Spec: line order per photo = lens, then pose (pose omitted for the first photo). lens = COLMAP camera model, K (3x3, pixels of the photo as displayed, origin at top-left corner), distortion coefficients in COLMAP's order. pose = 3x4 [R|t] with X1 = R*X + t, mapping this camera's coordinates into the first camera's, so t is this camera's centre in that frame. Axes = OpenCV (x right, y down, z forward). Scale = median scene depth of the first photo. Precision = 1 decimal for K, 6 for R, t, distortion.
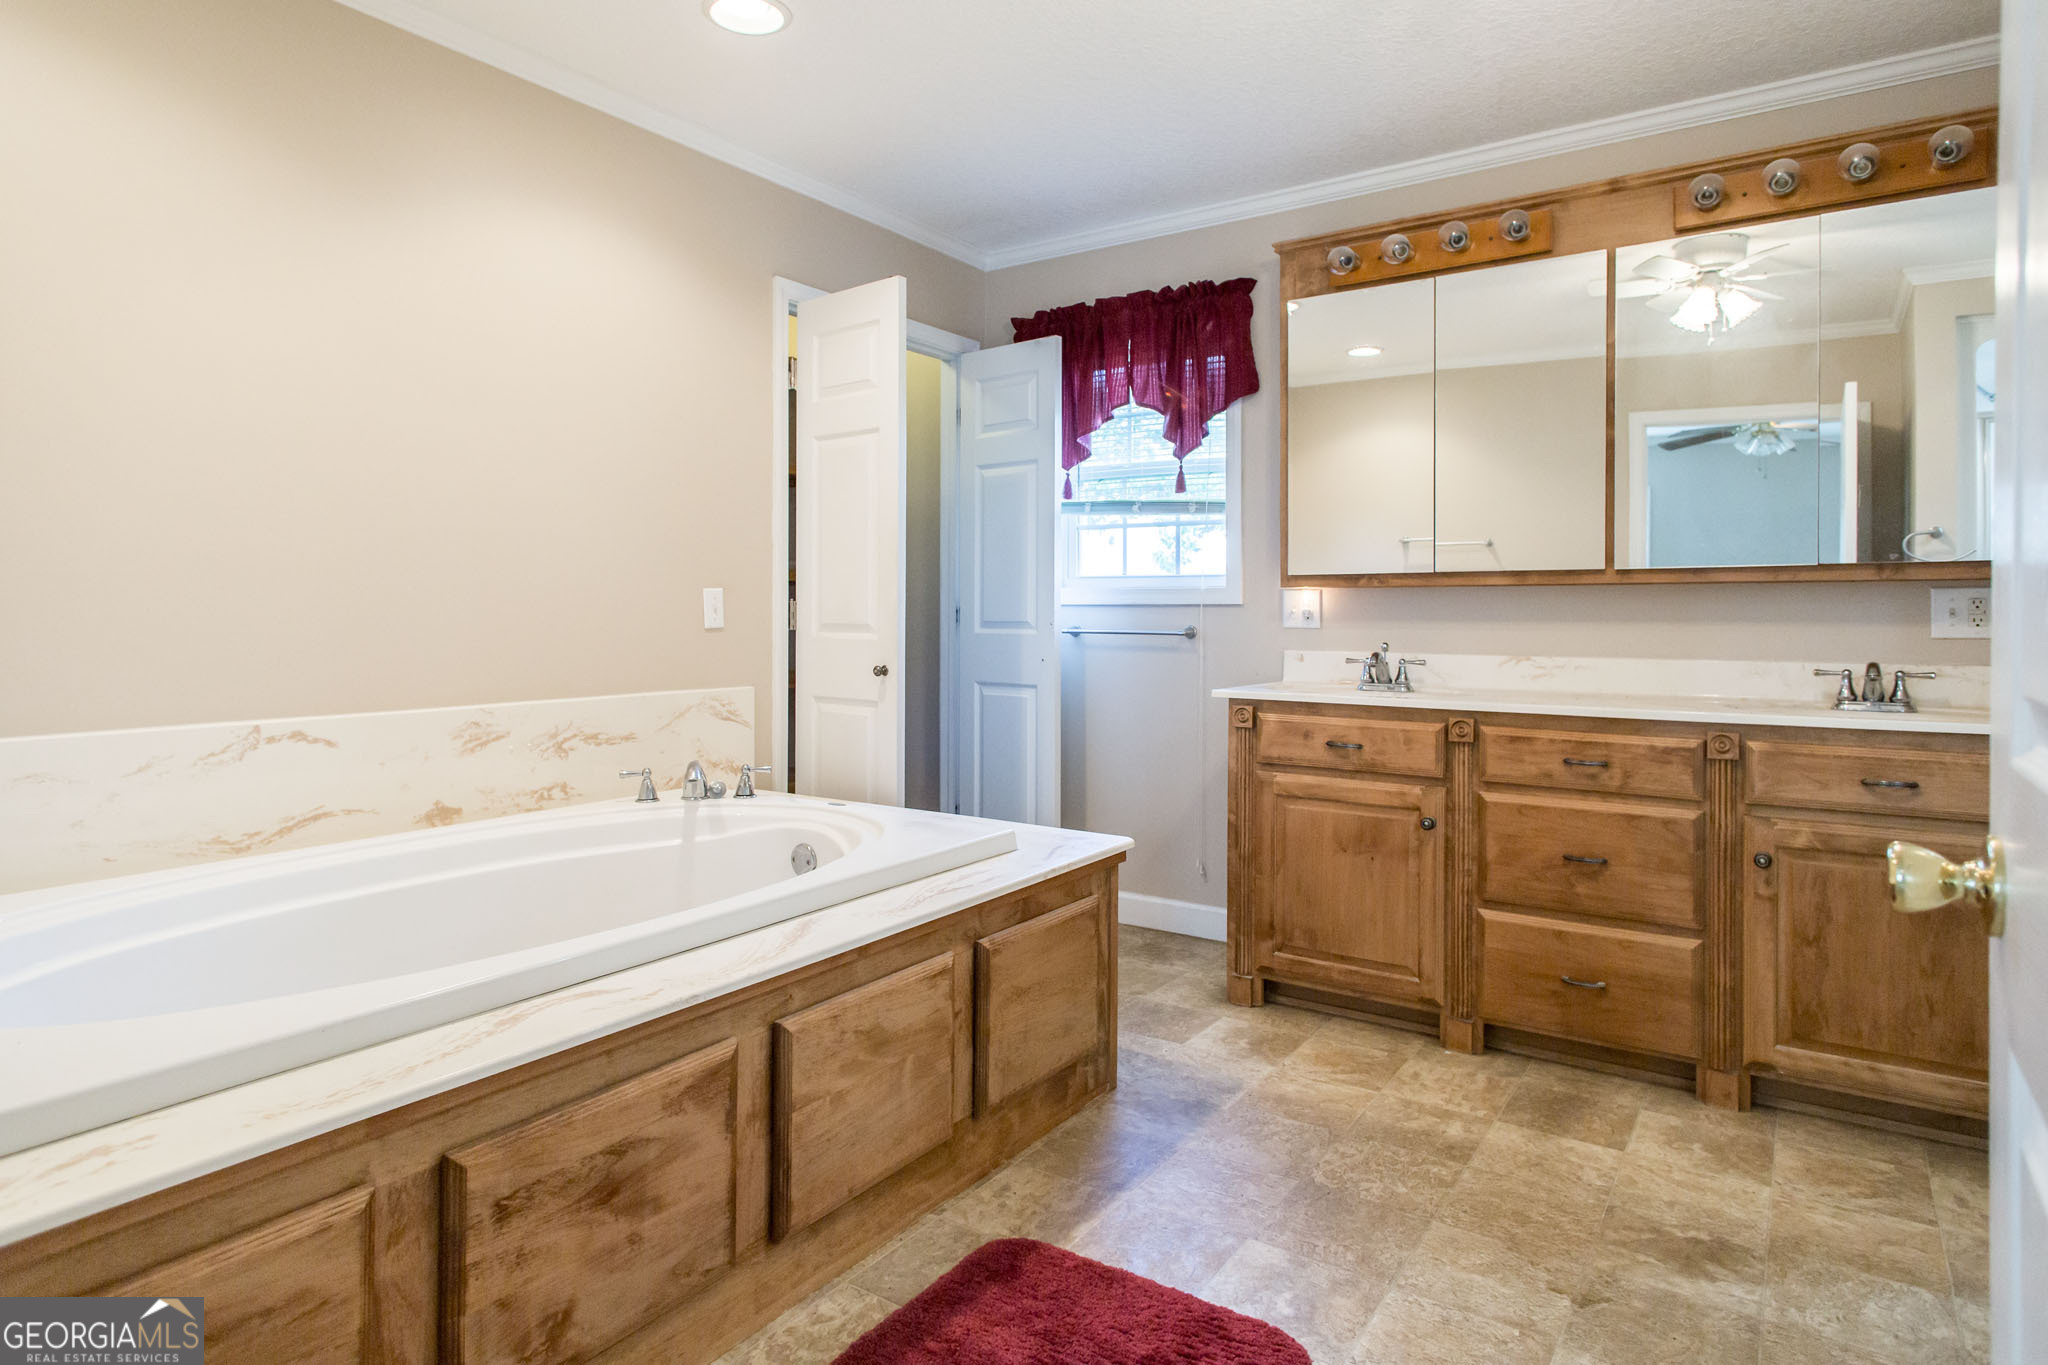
lens RADIAL K [[1155.9, 0, 1023.1], [0, 1155.9, 607.5], [0, 0, 1]] dist [0.010601, -0.001380]
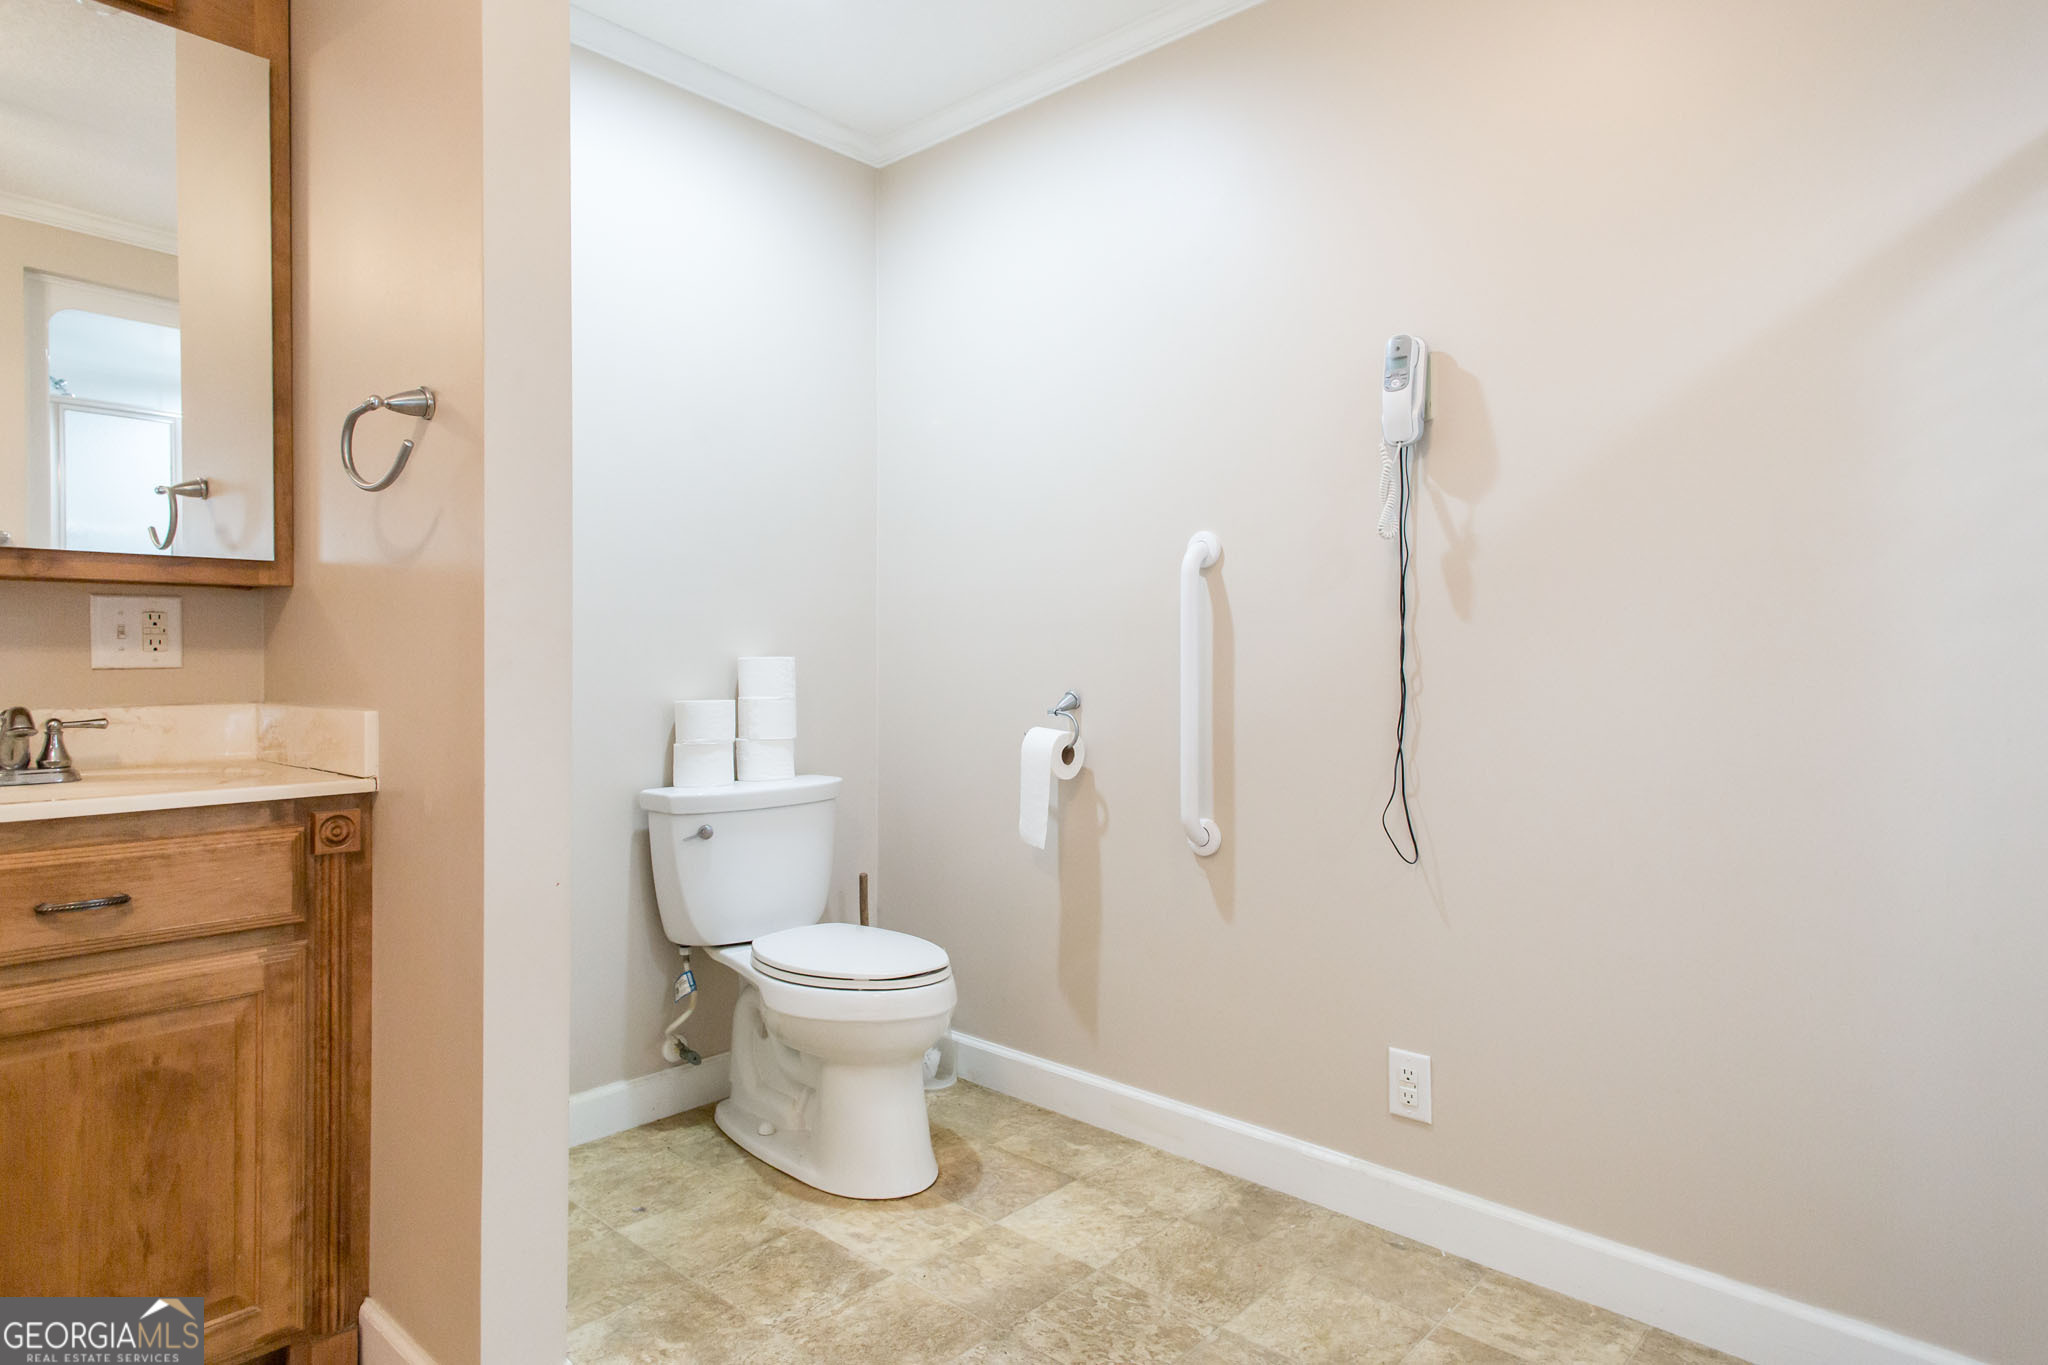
lens RADIAL K [[1192.8, 0, 1019.1], [0, 1192.8, 661.3], [0, 0, 1]] dist [0.016048, -0.000775]
pose [[0.156416, -0.006818, 0.987668, 0.179061], [-0.000488, 0.999976, 0.006980, 0.017770], [-0.987691, -0.001574, 0.156409, 0.372913]]
